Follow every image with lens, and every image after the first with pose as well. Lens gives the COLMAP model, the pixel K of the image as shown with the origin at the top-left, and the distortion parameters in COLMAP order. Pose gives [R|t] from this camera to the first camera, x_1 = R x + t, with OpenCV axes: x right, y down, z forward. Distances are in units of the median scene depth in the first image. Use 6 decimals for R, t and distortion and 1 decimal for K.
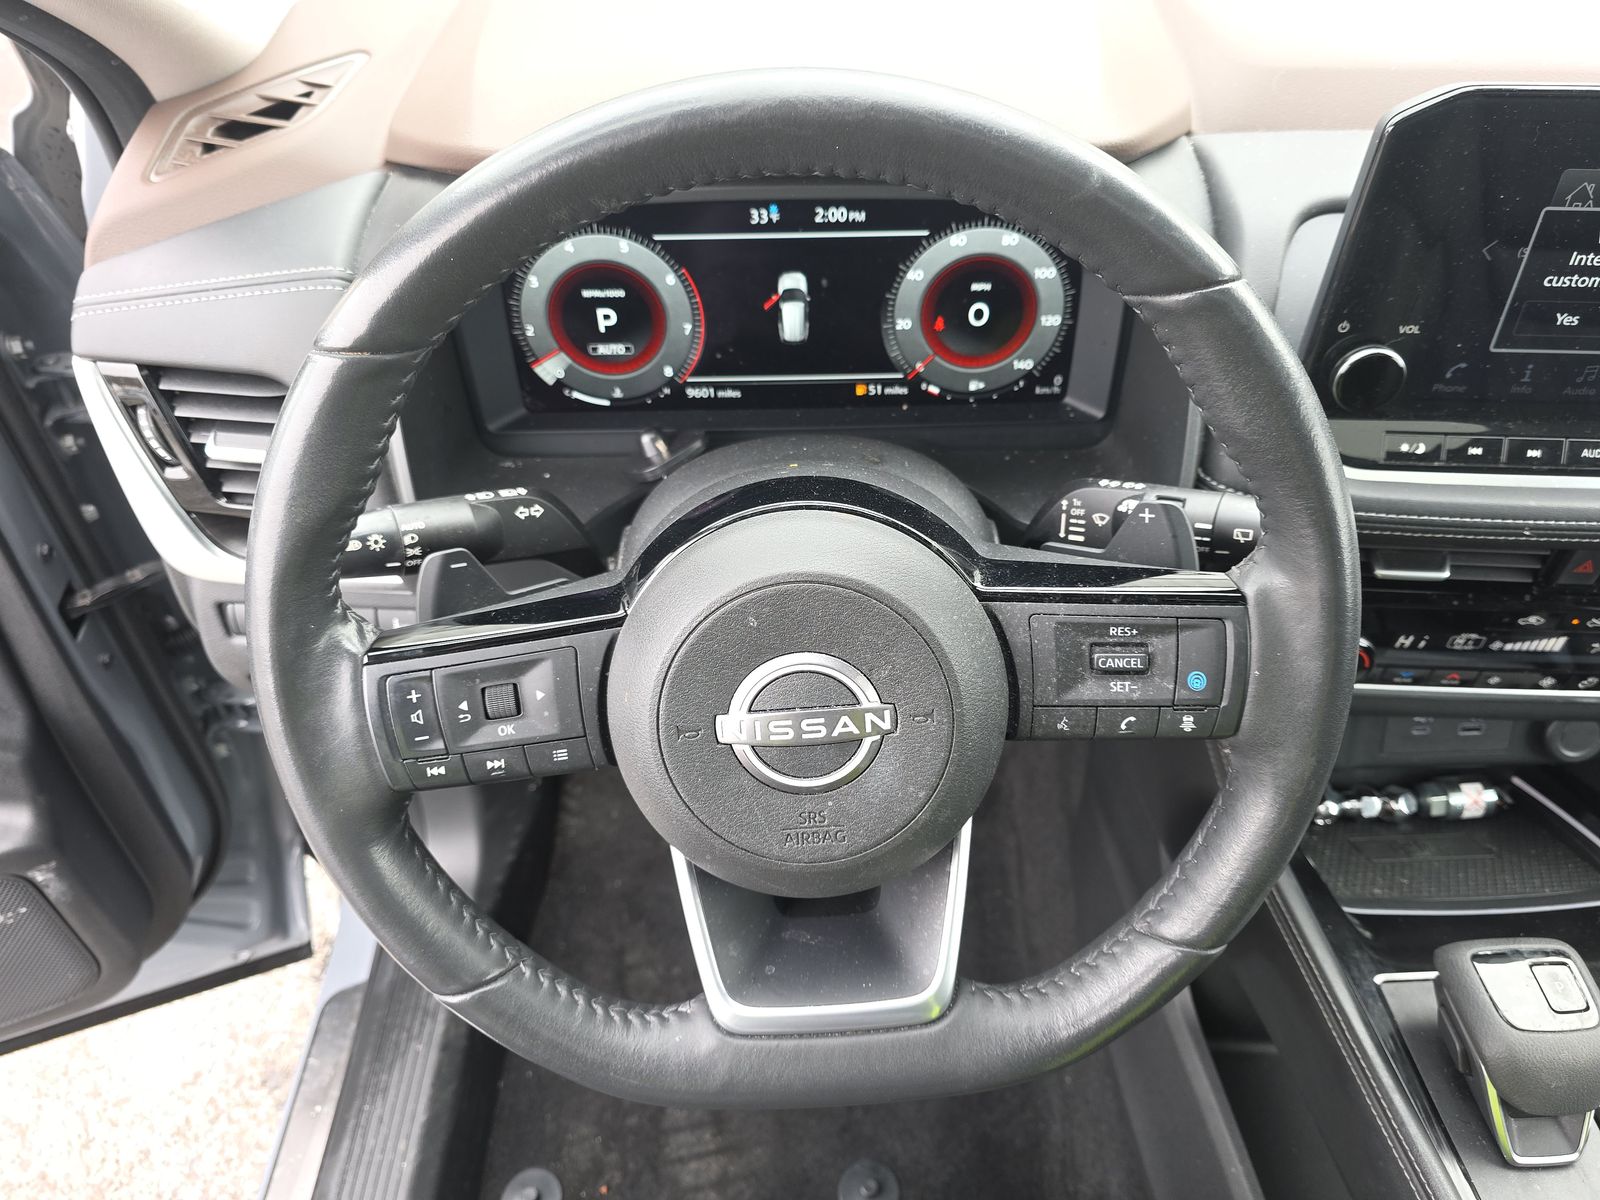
lens RADIAL K [[1087.8, 0, 812.1], [0, 1087.8, 625.1], [0, 0, 1]] dist [0.042123, -0.063158]
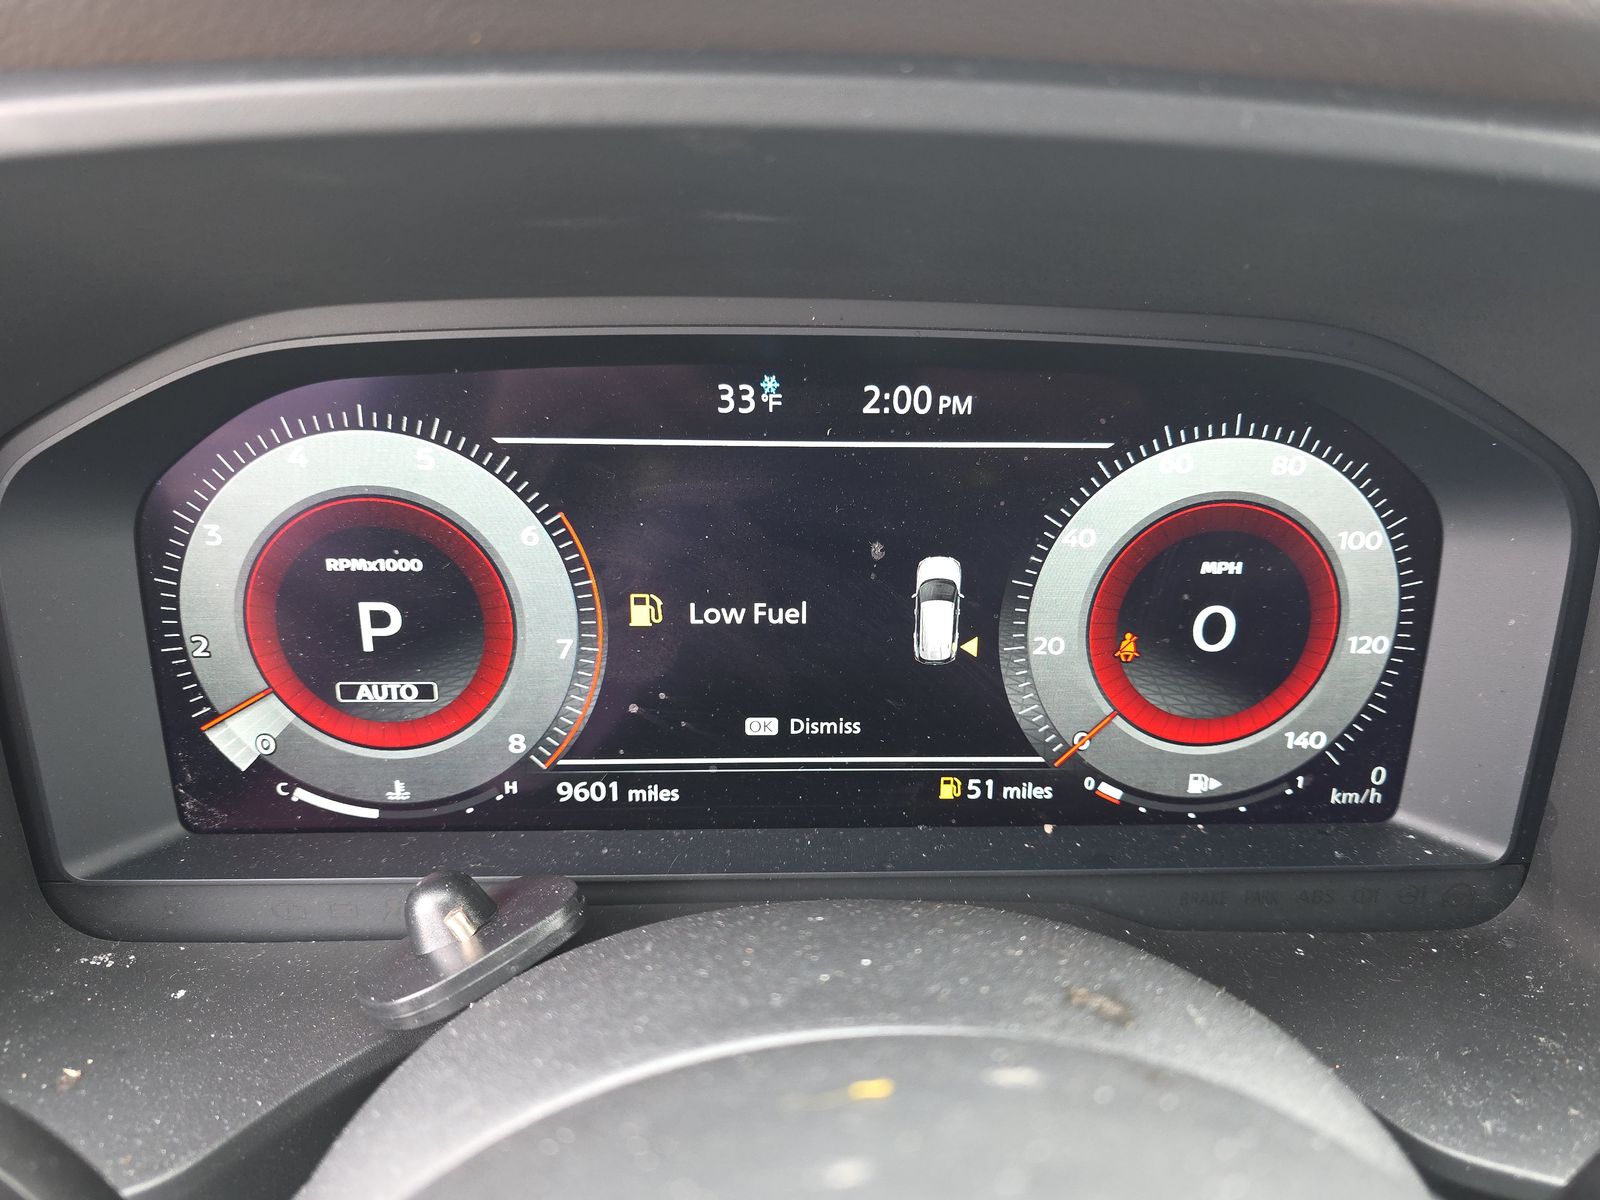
lens RADIAL K [[1087.8, 0, 812.1], [0, 1087.8, 625.1], [0, 0, 1]] dist [0.042123, -0.063158]
pose [[0.999138, 0.017325, 0.037716, -0.030761], [-0.002176, 0.929329, -0.369246, -0.116903], [-0.041448, 0.368846, 0.928566, 0.580546]]
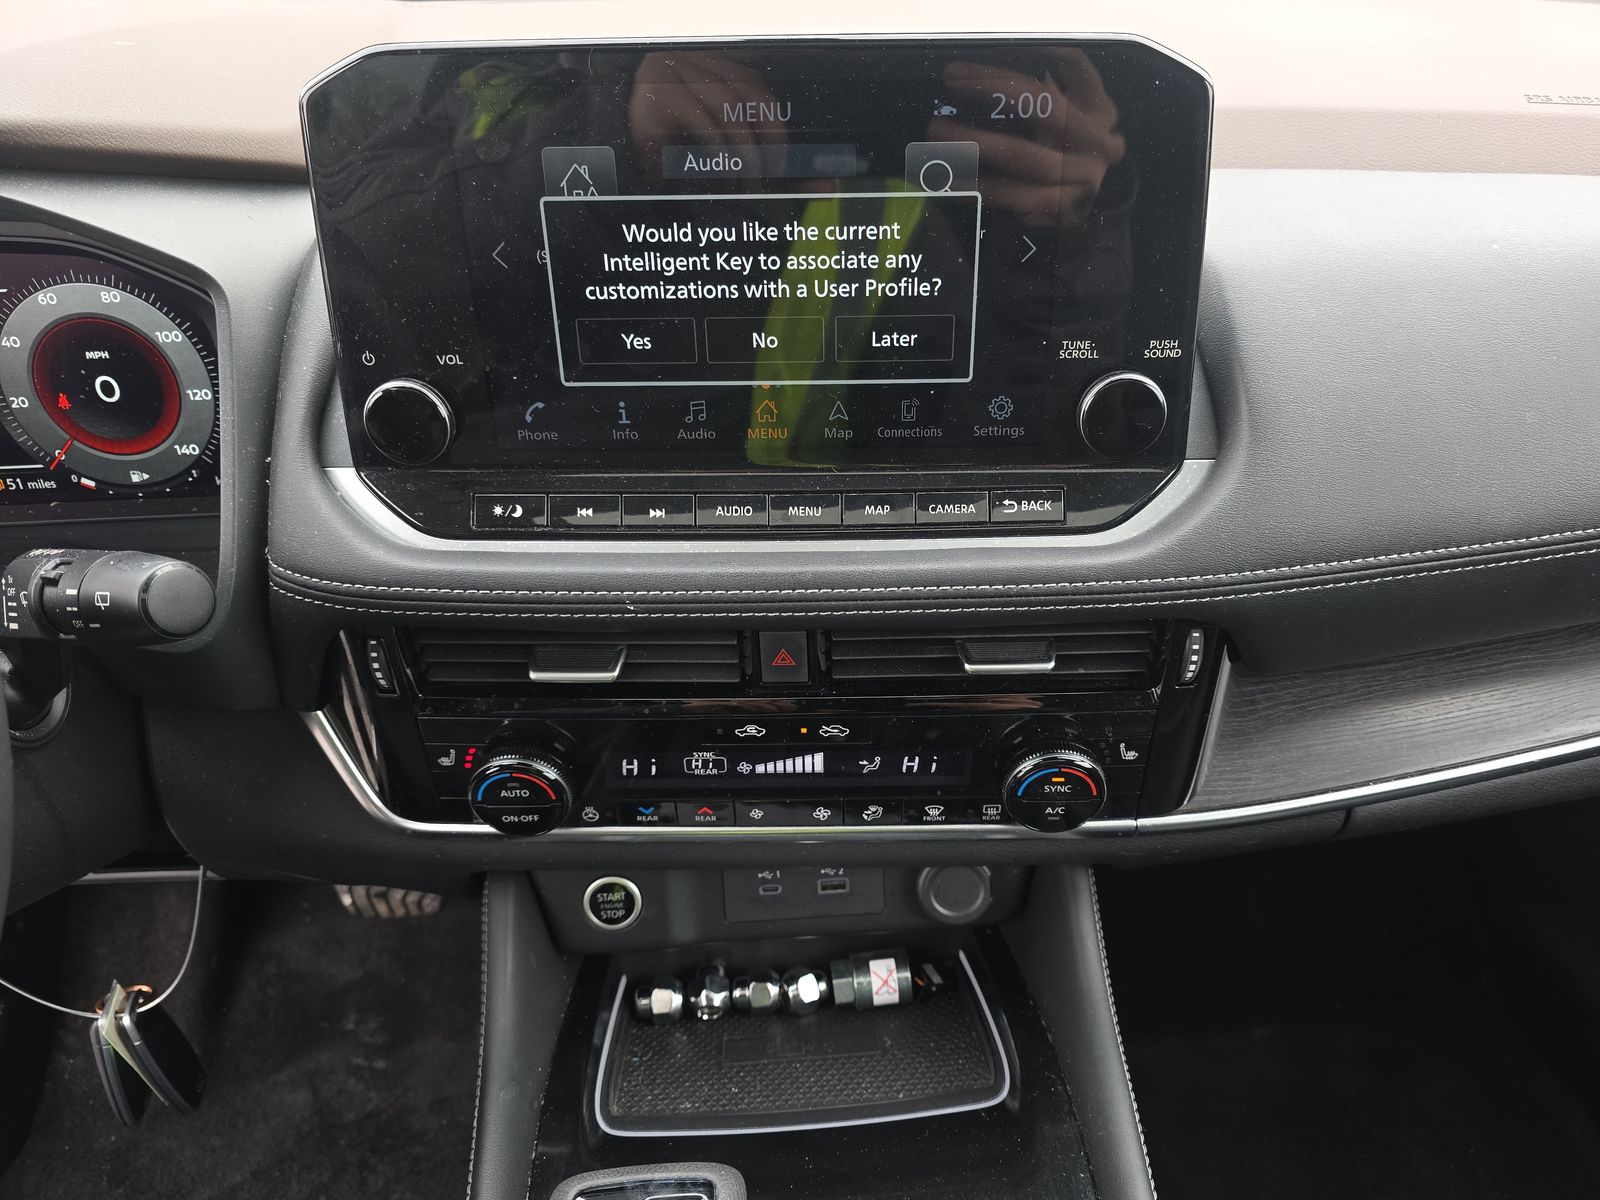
lens RADIAL K [[1087.8, 0, 812.1], [0, 1087.8, 625.1], [0, 0, 1]] dist [0.042123, -0.063158]
pose [[0.998806, -0.027738, 0.040214, 0.644833], [0.035232, 0.979238, -0.199630, 0.076870], [-0.033842, 0.200808, 0.979046, 0.199573]]
